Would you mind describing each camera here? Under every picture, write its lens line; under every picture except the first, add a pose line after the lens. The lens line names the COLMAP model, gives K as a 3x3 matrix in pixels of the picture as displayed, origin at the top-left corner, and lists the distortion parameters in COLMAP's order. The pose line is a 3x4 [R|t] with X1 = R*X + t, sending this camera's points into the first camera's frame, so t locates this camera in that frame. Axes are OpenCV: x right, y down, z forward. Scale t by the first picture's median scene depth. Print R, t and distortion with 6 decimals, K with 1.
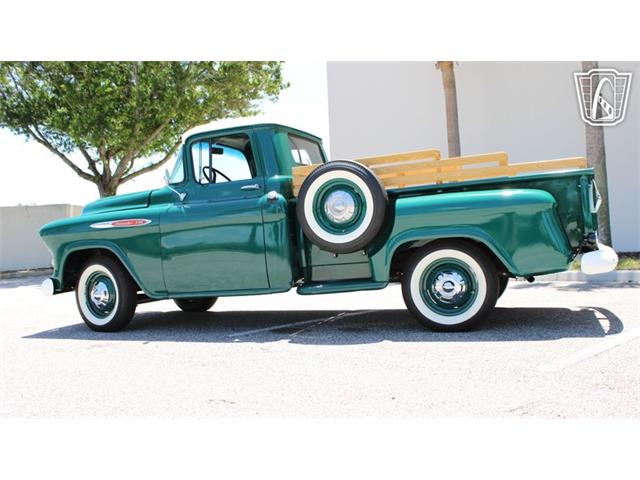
lens RADIAL K [[667.4, 0, 320.0], [0, 667.4, 240.0], [0, 0, 1]] dist [-0.089825, 0.017889]
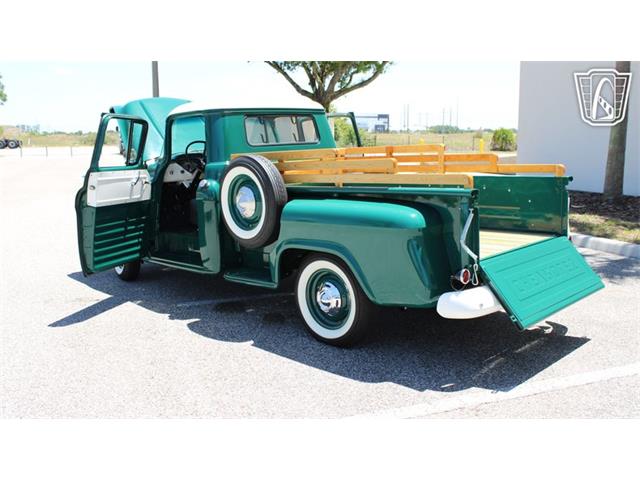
lens RADIAL K [[610.2, 0, 320.0], [0, 610.2, 240.0], [0, 0, 1]] dist [-0.101271, 0.003850]
pose [[0.899832, 0.106846, -0.422949, 0.469156], [-0.029352, 0.982173, 0.185672, -0.150058], [0.435247, -0.154659, 0.886927, 0.204558]]
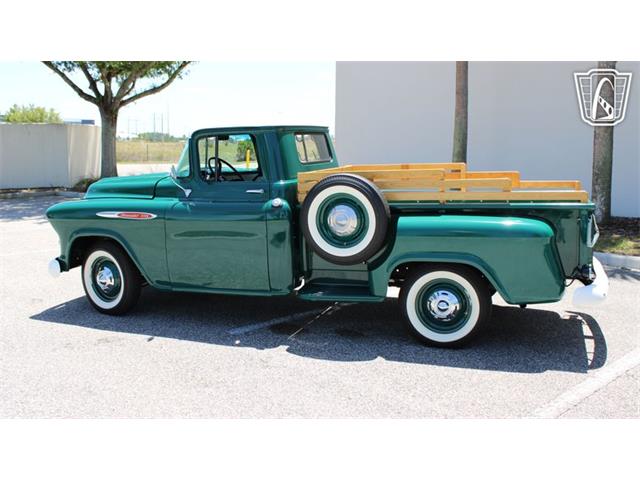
lens RADIAL K [[667.4, 0, 320.0], [0, 667.4, 240.0], [0, 0, 1]] dist [-0.089825, 0.017889]
pose [[0.998751, 0.049562, 0.006322, -0.009057], [-0.049959, 0.988757, 0.140938, -0.145519], [0.000735, -0.141078, 0.989998, -0.011186]]
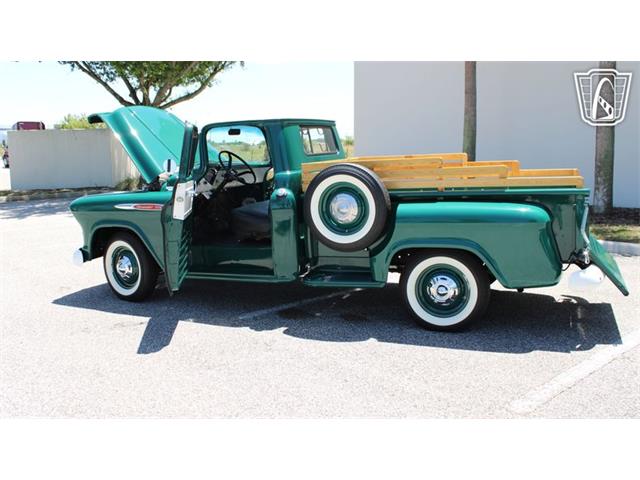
lens RADIAL K [[610.2, 0, 320.0], [0, 610.2, 240.0], [0, 0, 1]] dist [-0.101271, 0.003850]
pose [[0.998377, 0.040904, -0.039634, 0.028476], [-0.034462, 0.987868, 0.151422, -0.130228], [0.045346, -0.149810, 0.987674, 0.036739]]
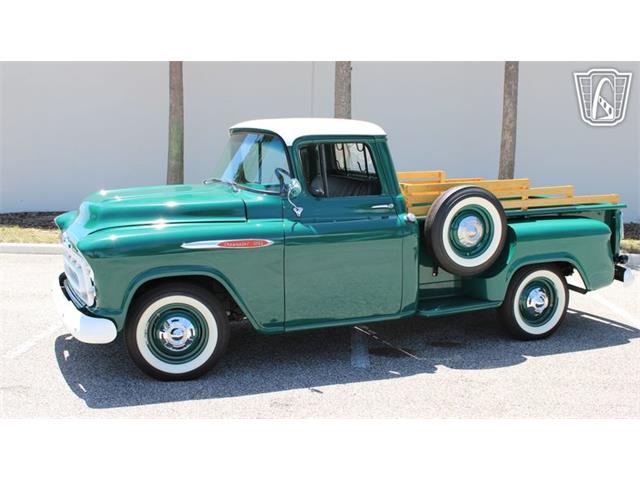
lens RADIAL K [[761.0, 0, 320.0], [0, 761.0, 240.0], [0, 0, 1]] dist [-0.120330, 0.006087]
pose [[0.732836, -0.019065, 0.680138, -0.838153], [-0.045542, 0.995991, 0.076990, -0.103817], [-0.678879, -0.087397, 0.729030, 0.271579]]
